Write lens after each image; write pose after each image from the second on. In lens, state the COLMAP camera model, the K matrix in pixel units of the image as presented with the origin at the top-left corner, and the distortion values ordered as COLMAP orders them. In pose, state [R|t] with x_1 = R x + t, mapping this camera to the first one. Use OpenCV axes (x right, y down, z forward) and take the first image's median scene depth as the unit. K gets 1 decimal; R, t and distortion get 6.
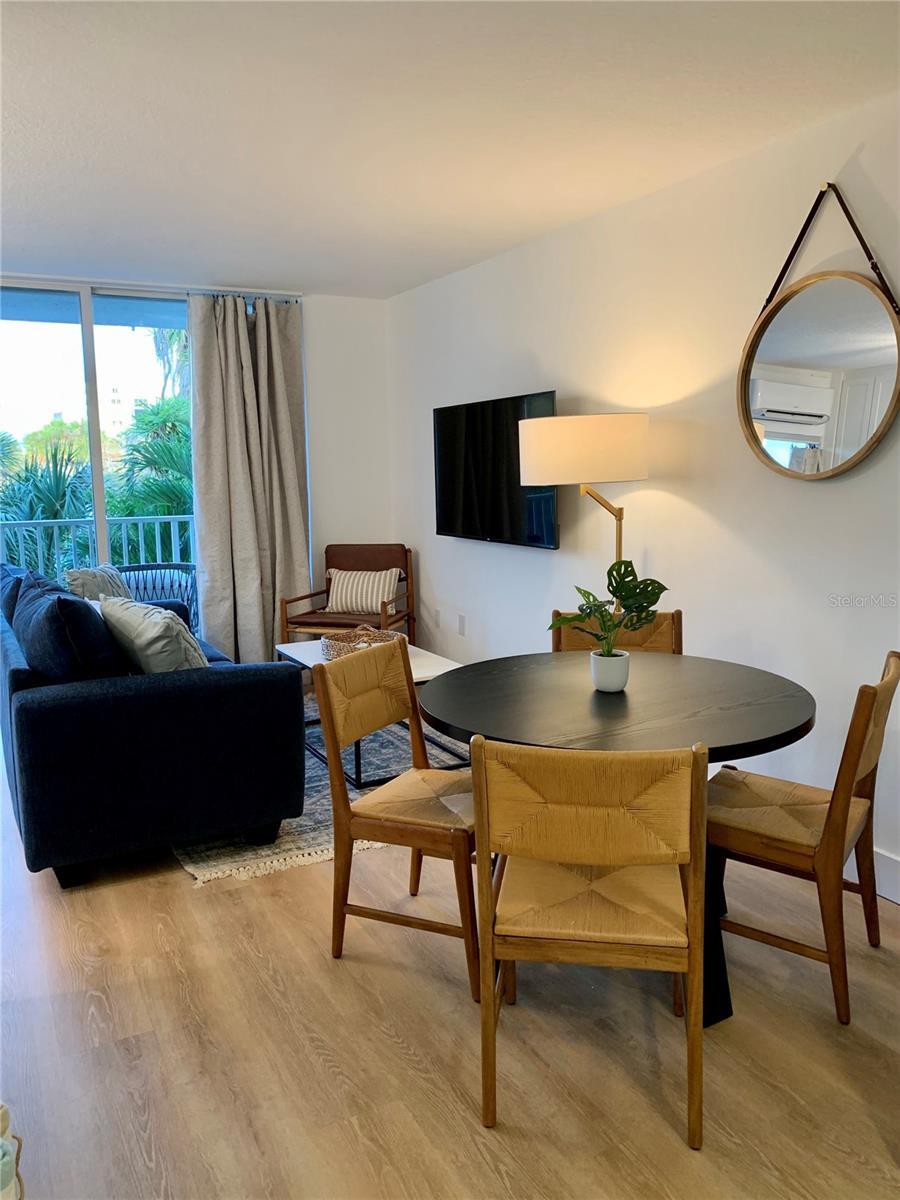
lens RADIAL K [[918.2, 0, 448.3], [0, 918.2, 585.1], [0, 0, 1]] dist [0.000117, -0.002559]
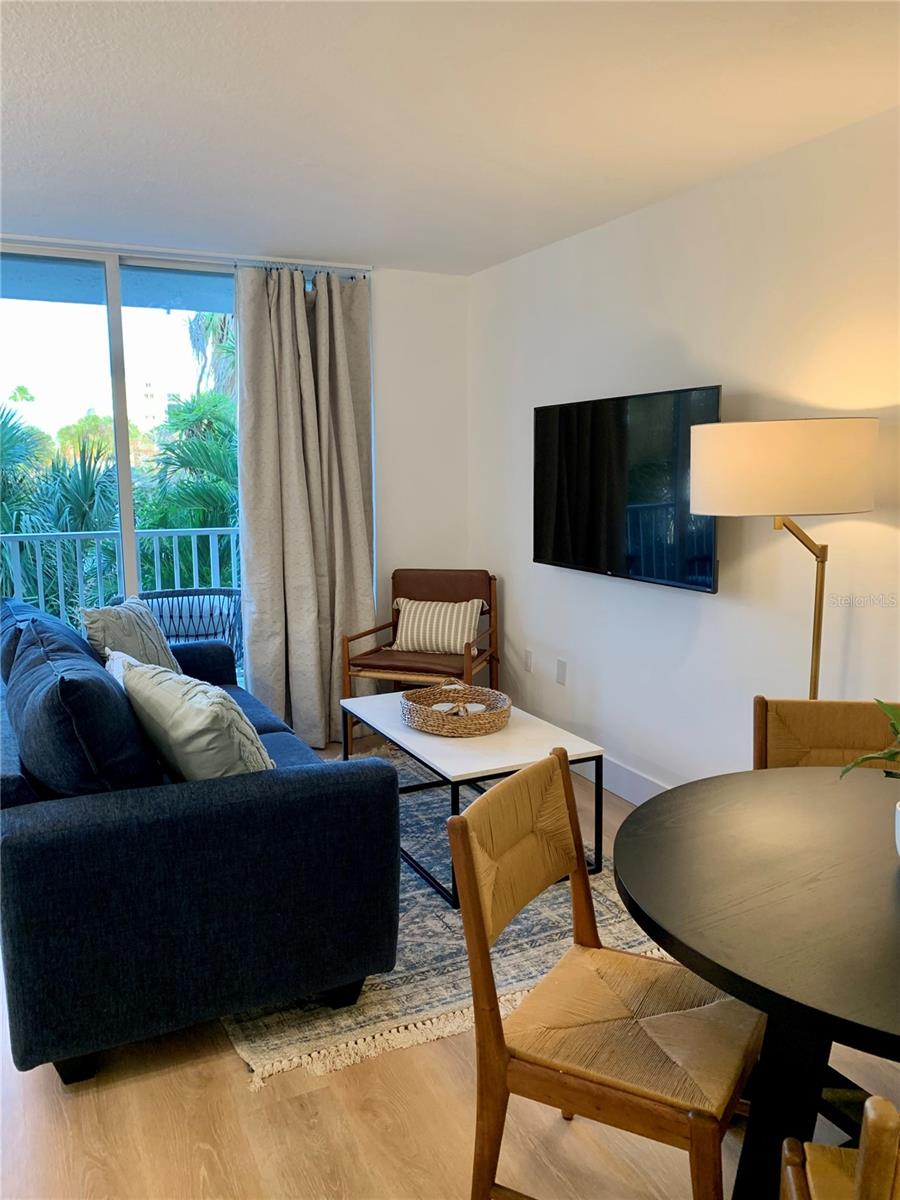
lens RADIAL K [[917.5, 0, 450.0], [0, 917.5, 600.0], [0, 0, 1]] dist [0.004049, -0.000363]
pose [[0.999463, 0.015028, -0.029109, -0.061182], [-0.014494, 0.999725, 0.018458, -0.034534], [0.029378, -0.018026, 0.999406, 0.172776]]
